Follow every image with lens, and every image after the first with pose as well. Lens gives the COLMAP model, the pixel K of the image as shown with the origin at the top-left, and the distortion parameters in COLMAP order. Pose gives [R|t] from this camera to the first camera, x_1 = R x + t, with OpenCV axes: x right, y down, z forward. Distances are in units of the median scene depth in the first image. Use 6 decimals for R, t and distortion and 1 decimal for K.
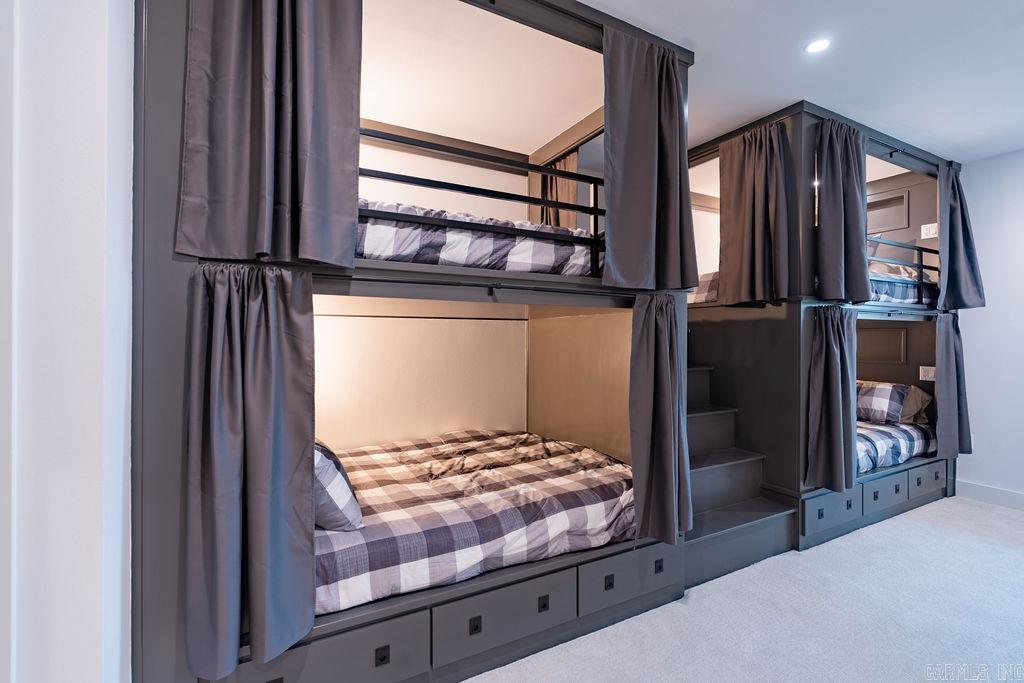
lens RADIAL K [[459.0, 0, 512.1], [0, 459.0, 337.7], [0, 0, 1]] dist [-0.009034, 0.003732]
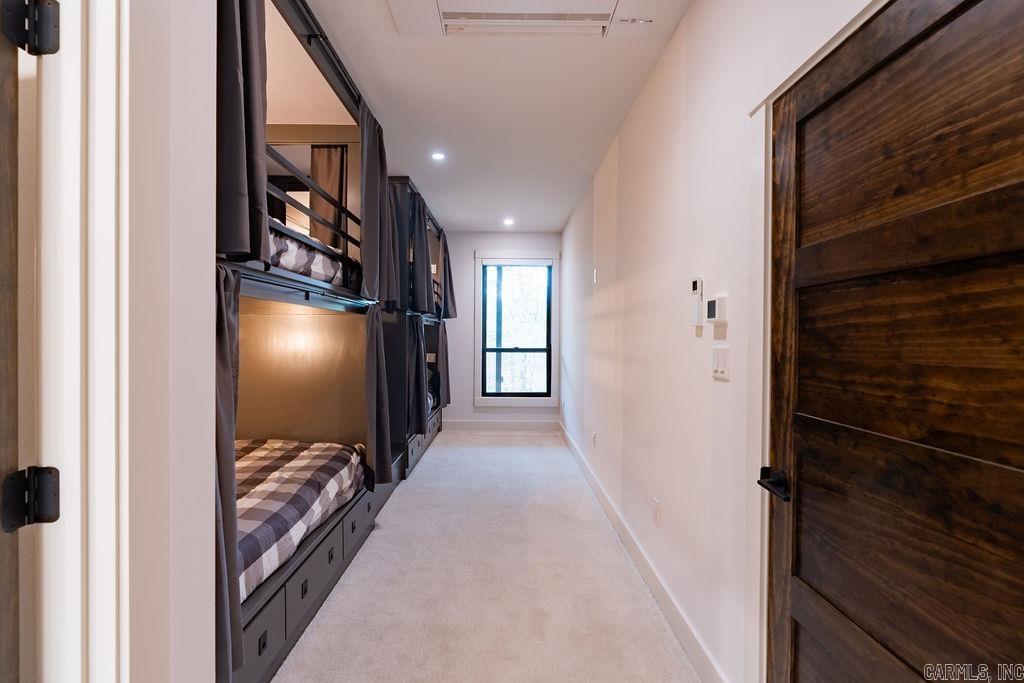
lens RADIAL K [[459.0, 0, 508.3], [0, 459.0, 338.9], [0, 0, 1]] dist [-0.009034, 0.003732]
pose [[0.463921, -0.006139, 0.885855, -0.665360], [-0.001748, 0.999968, 0.007846, -0.003042], [-0.885875, -0.005189, 0.463896, 0.018848]]
